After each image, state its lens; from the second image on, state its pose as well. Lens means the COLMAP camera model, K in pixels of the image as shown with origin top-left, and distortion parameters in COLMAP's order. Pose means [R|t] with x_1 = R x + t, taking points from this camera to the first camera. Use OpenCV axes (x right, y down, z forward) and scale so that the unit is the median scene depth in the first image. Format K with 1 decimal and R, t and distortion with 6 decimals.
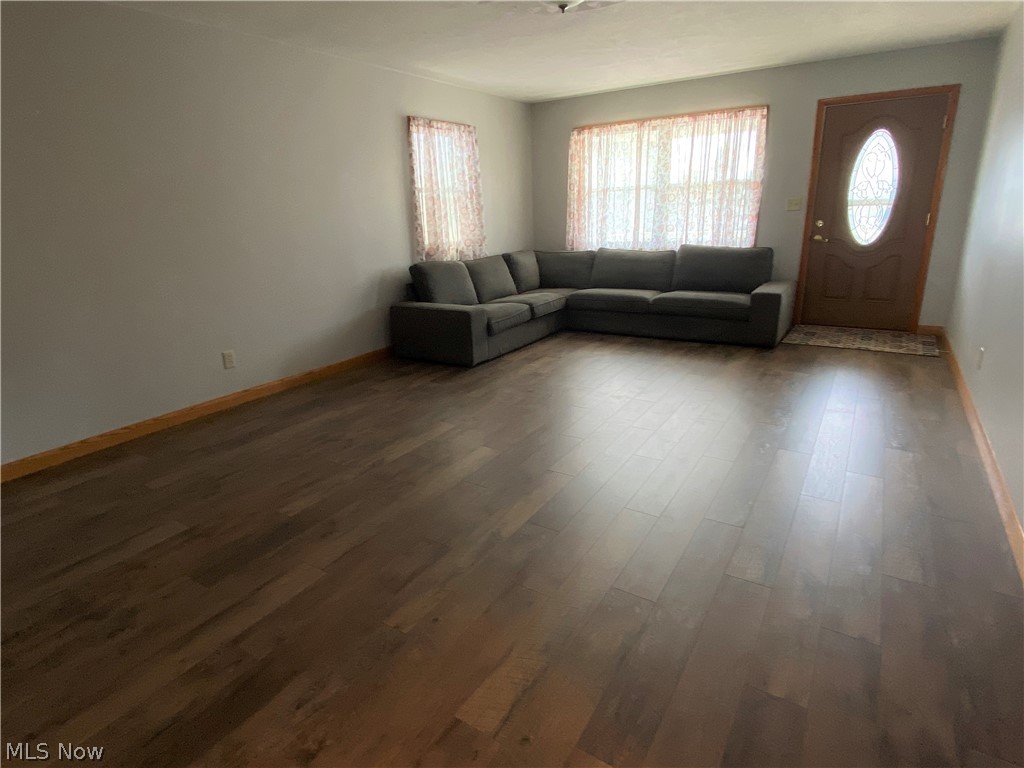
lens RADIAL K [[547.7, 0, 508.6], [0, 547.7, 383.5], [0, 0, 1]] dist [0.086910, -0.097166]
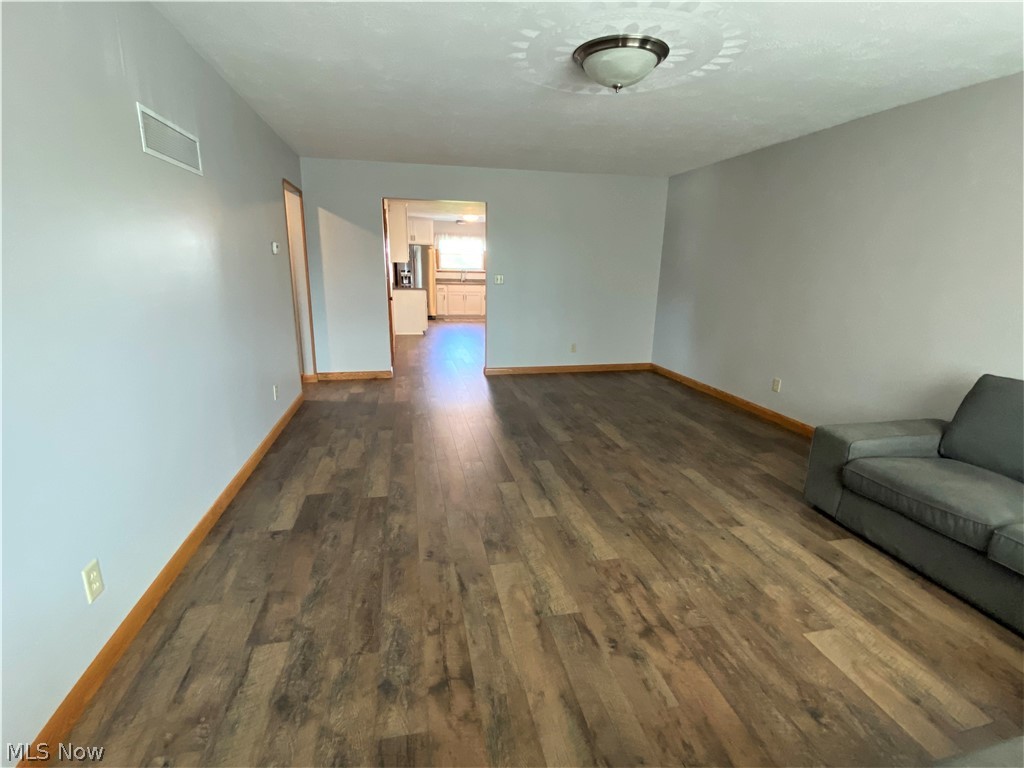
lens RADIAL K [[484.8, 0, 510.5], [0, 484.8, 385.4], [0, 0, 1]] dist [0.025442, -0.025718]
pose [[-0.700317, 0.197032, -0.686101, 0.636169], [-0.209734, 0.861934, 0.461607, -0.393273], [0.682326, 0.467169, -0.562303, 1.112089]]
